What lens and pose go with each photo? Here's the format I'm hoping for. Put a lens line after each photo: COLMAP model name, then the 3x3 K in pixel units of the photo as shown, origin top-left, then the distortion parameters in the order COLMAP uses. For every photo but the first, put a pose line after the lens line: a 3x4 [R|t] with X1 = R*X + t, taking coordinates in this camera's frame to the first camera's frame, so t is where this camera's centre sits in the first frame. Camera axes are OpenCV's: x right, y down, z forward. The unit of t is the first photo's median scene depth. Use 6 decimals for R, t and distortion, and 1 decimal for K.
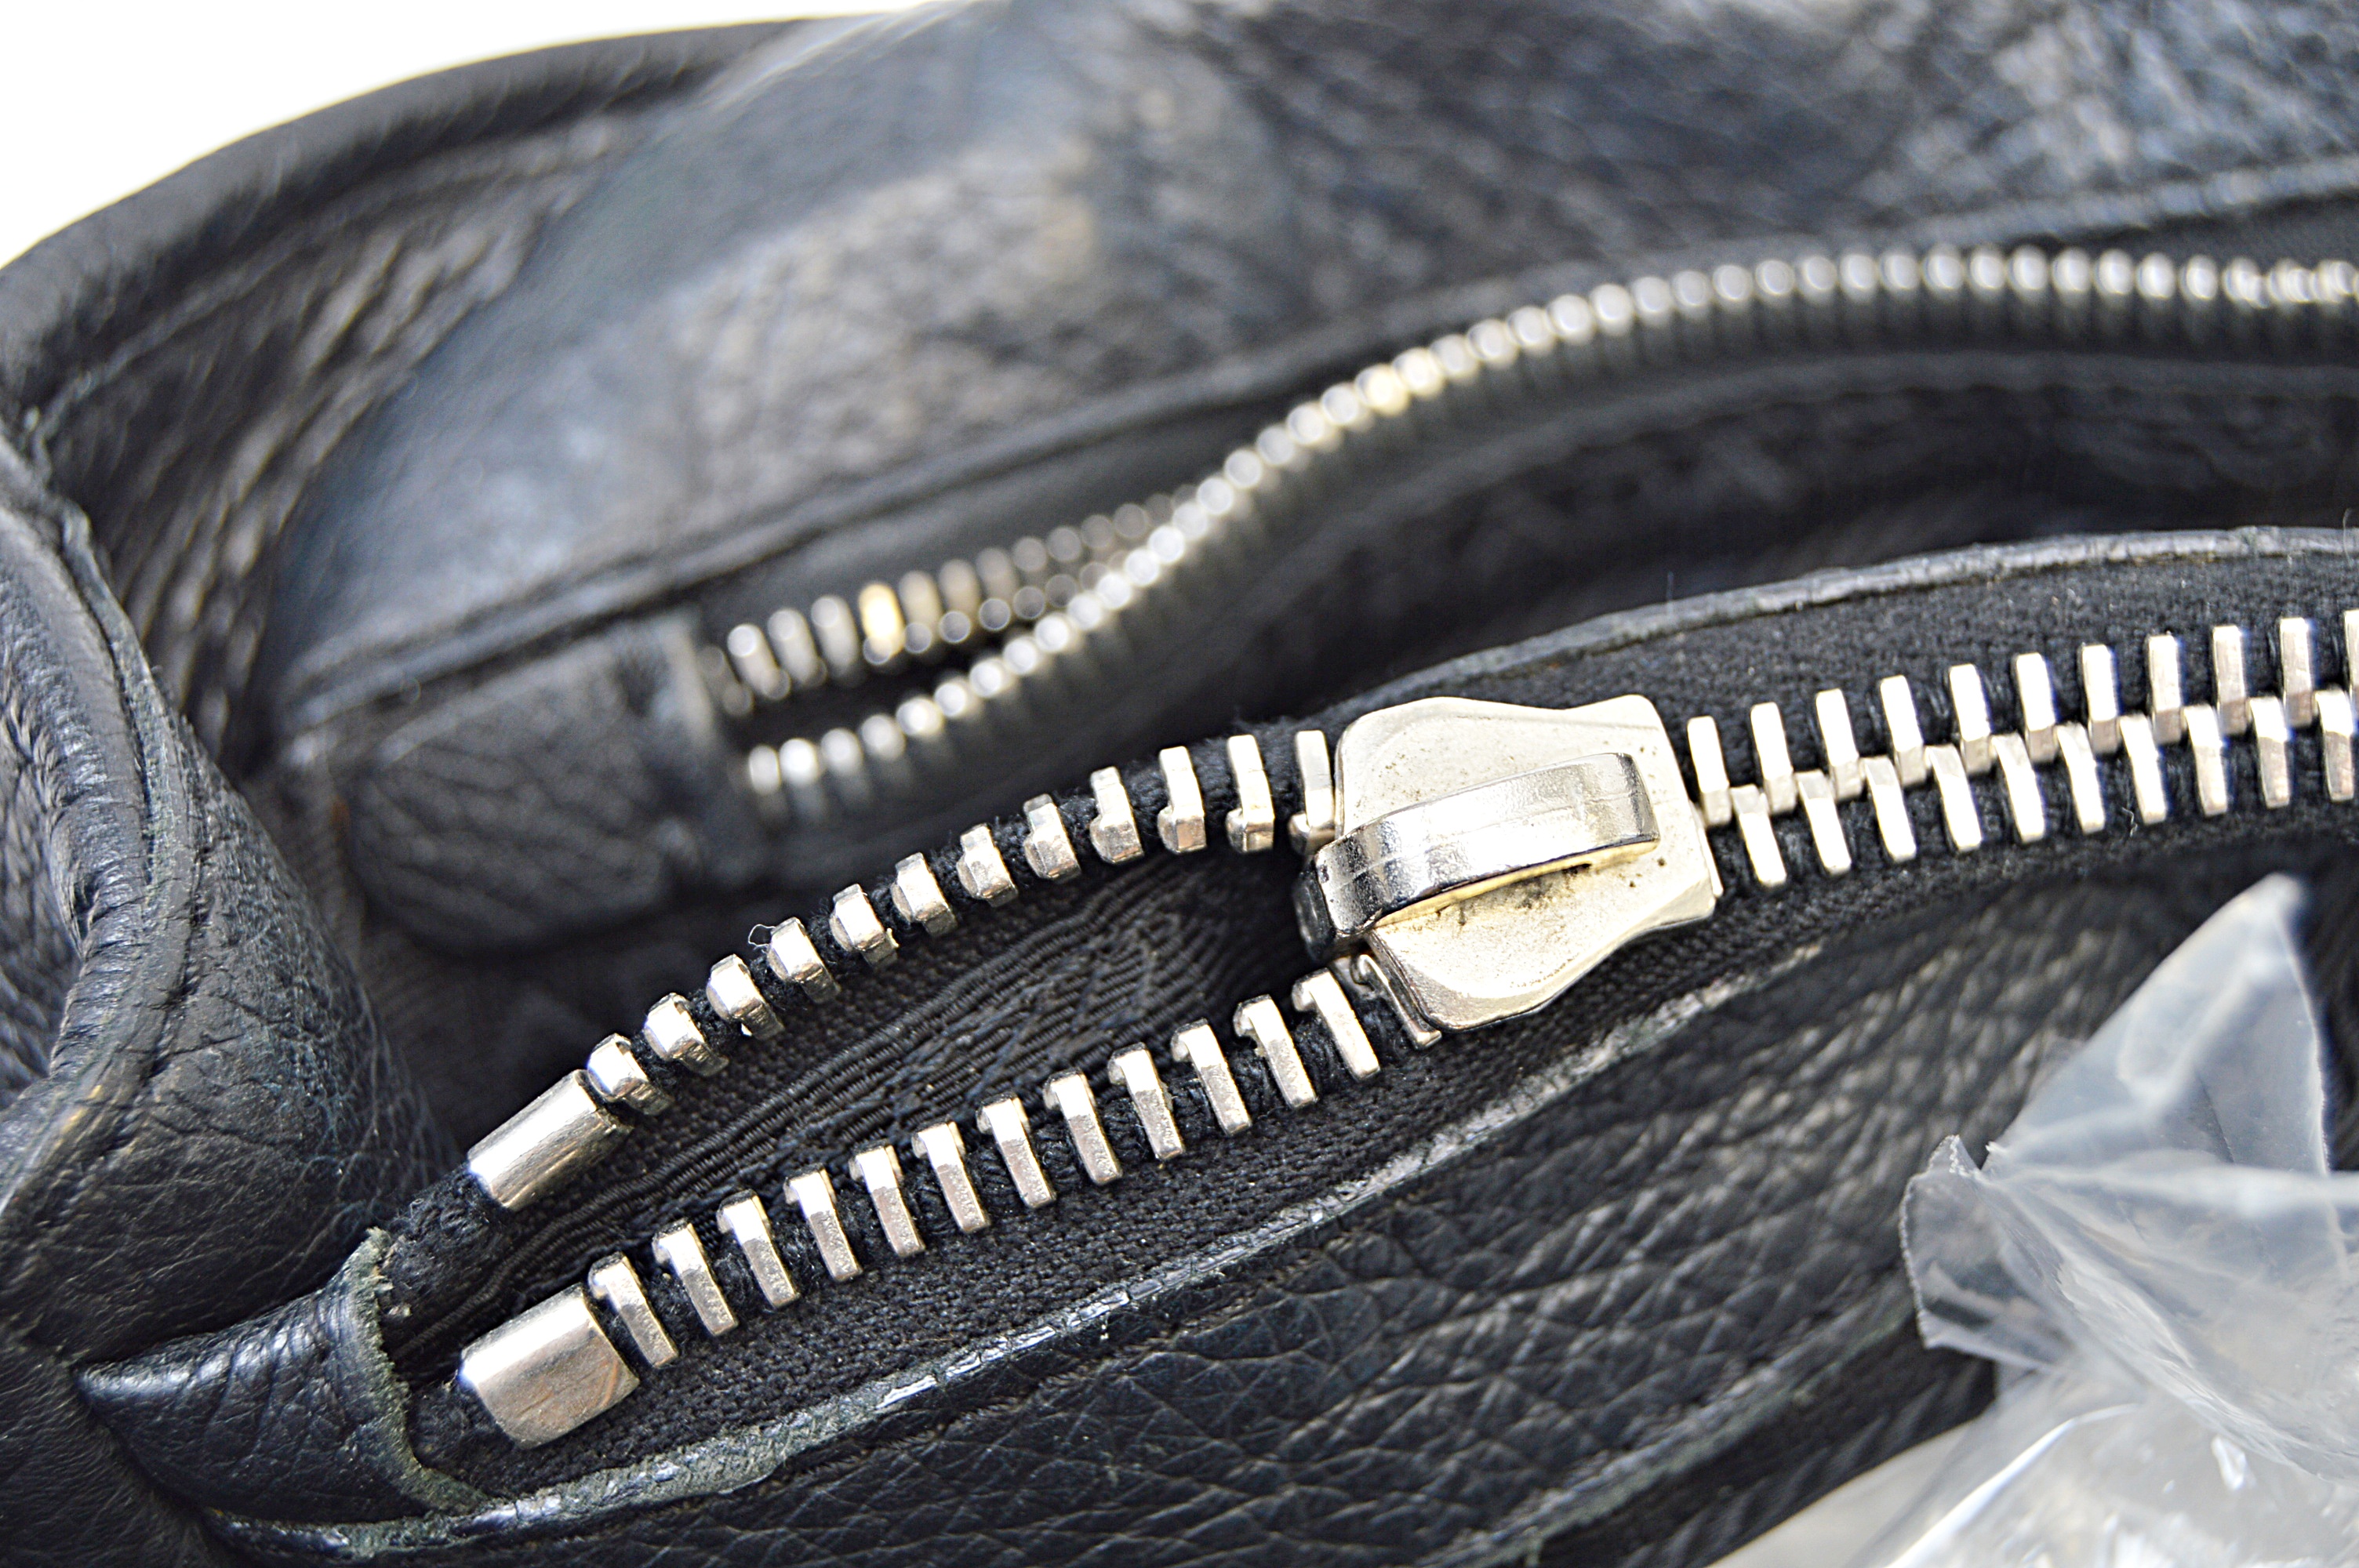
lens RADIAL K [[4479.4, 0, 1179.5], [0, 4479.4, 784.0], [0, 0, 1]] dist [-0.216068, 0.192411]
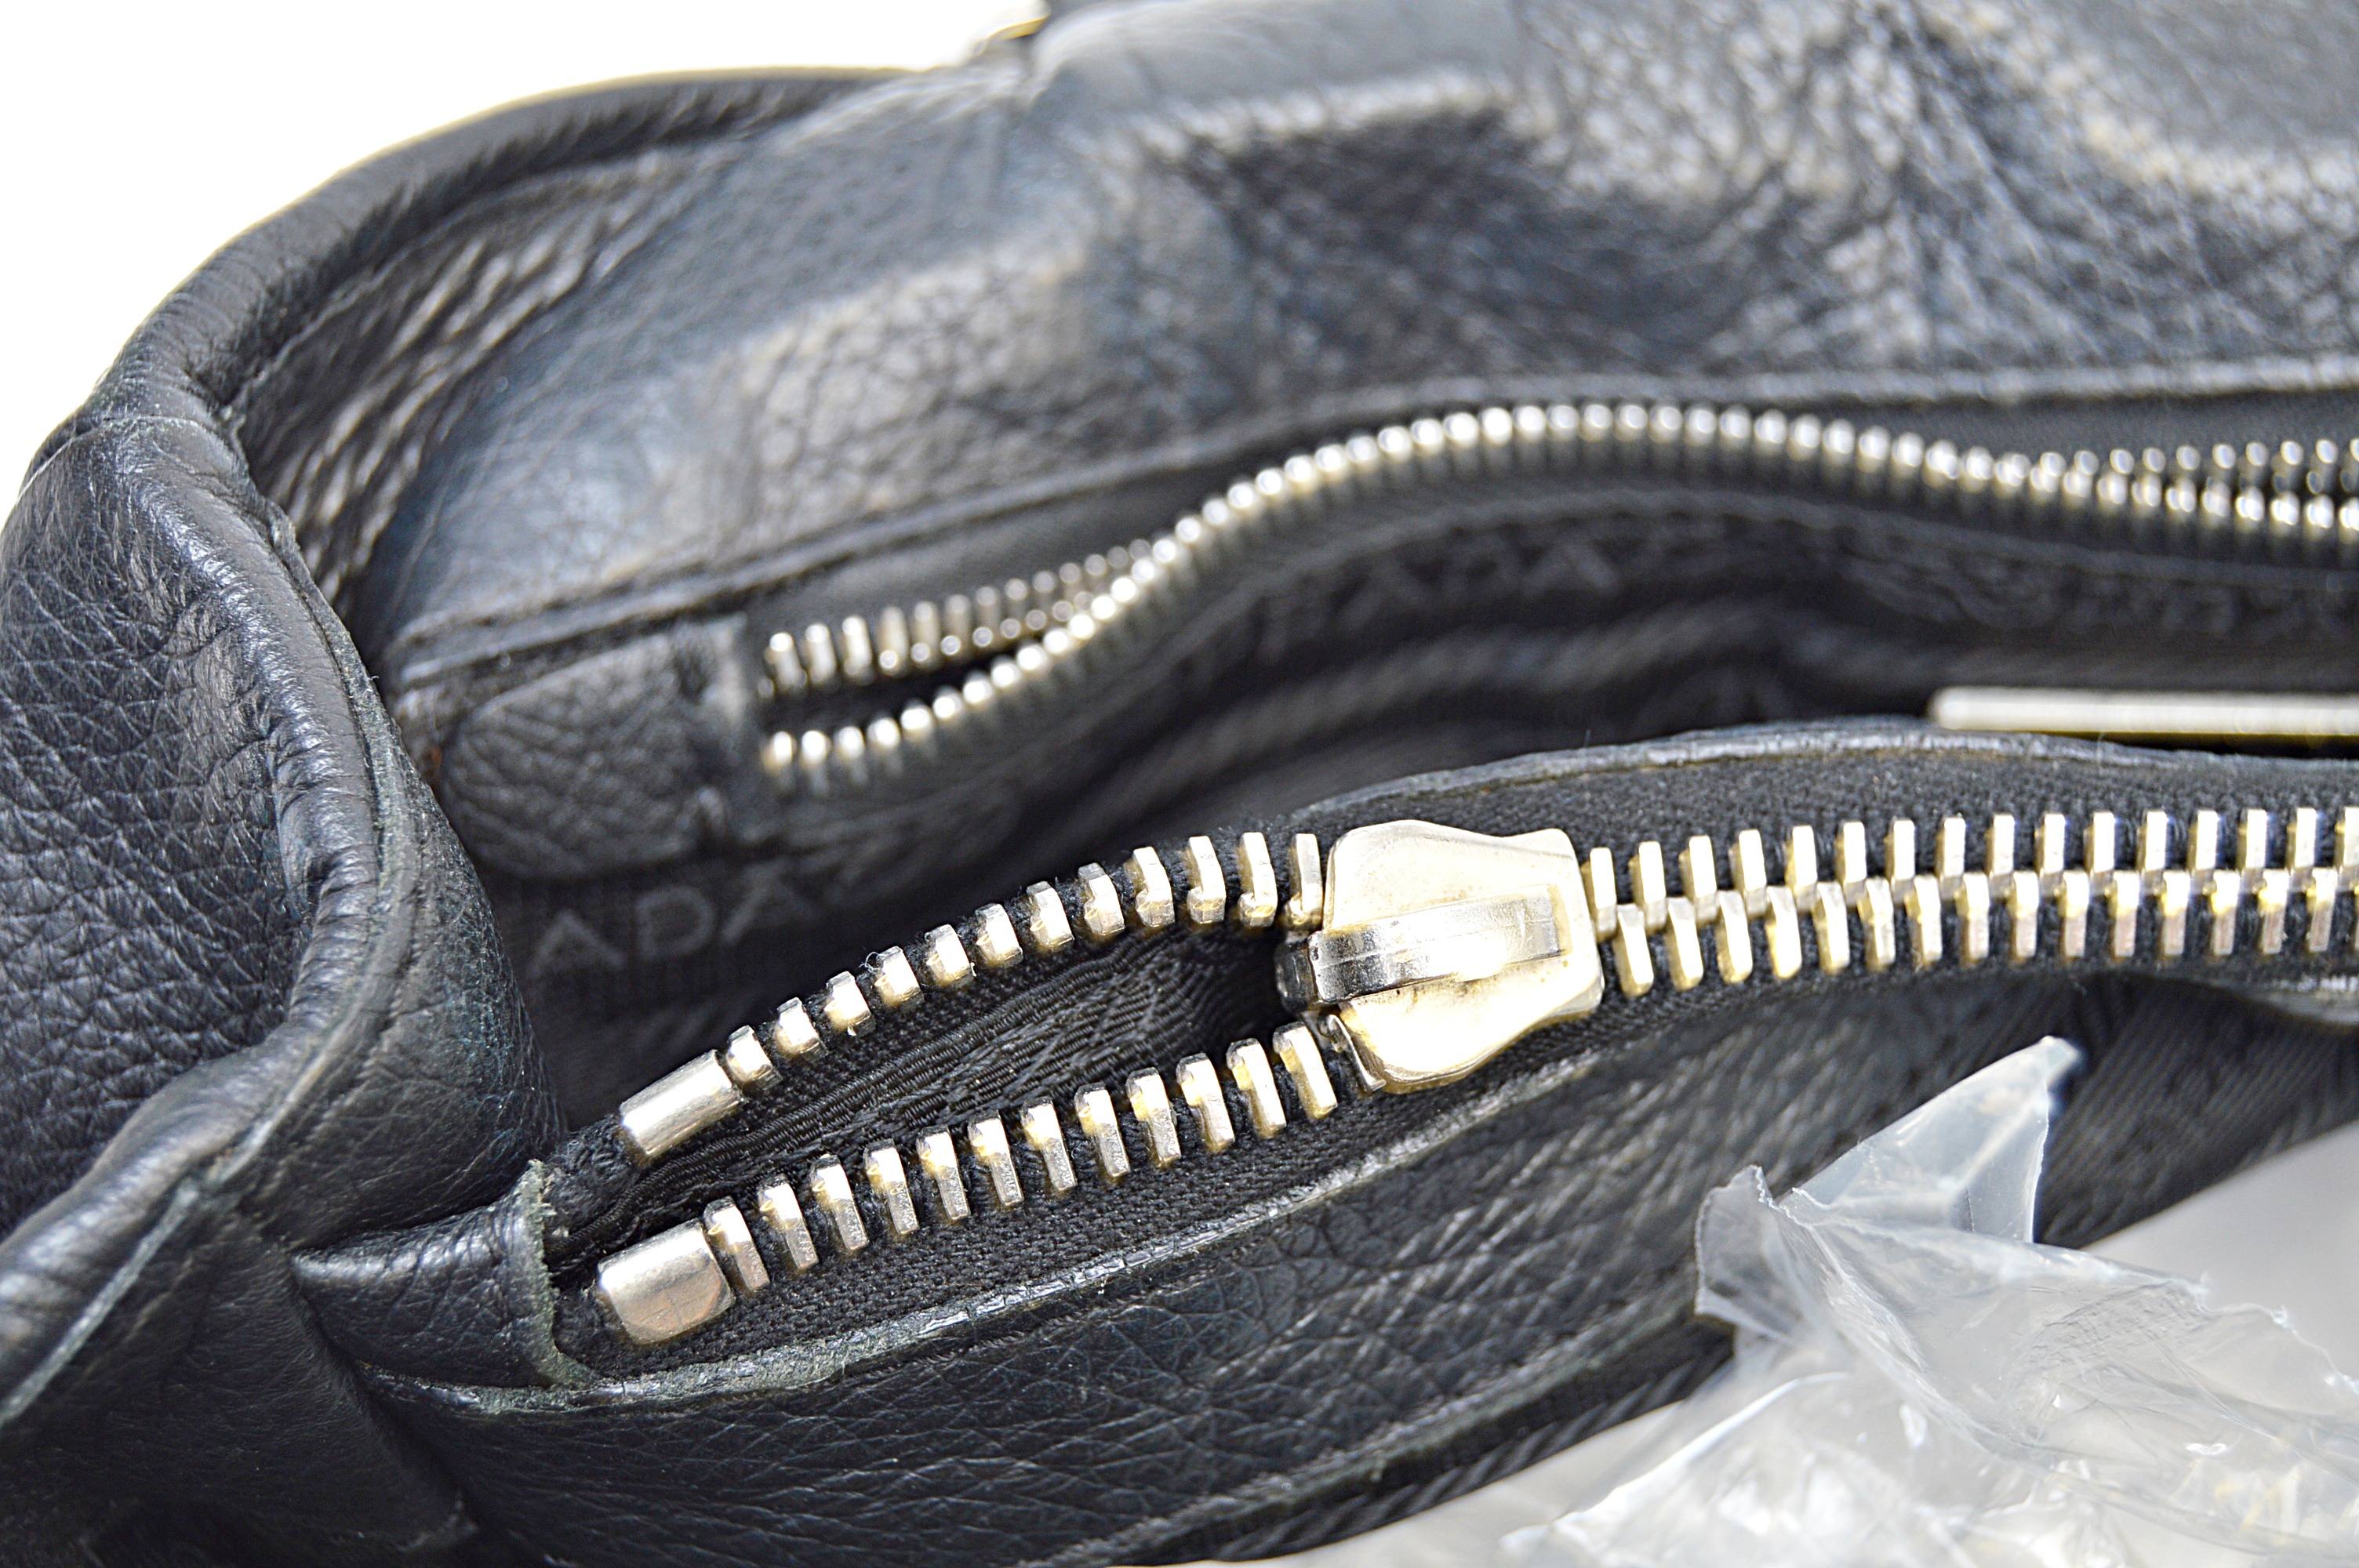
lens RADIAL K [[4907.5, 0, 1238.6], [0, 4907.5, 782.8], [0, 0, 1]] dist [0.009013, -4.603923]
pose [[0.978646, 0.102498, 0.178175, -0.233912], [-0.120619, 0.988237, 0.094011, -0.151187], [-0.166443, -0.113495, 0.979498, -0.351676]]
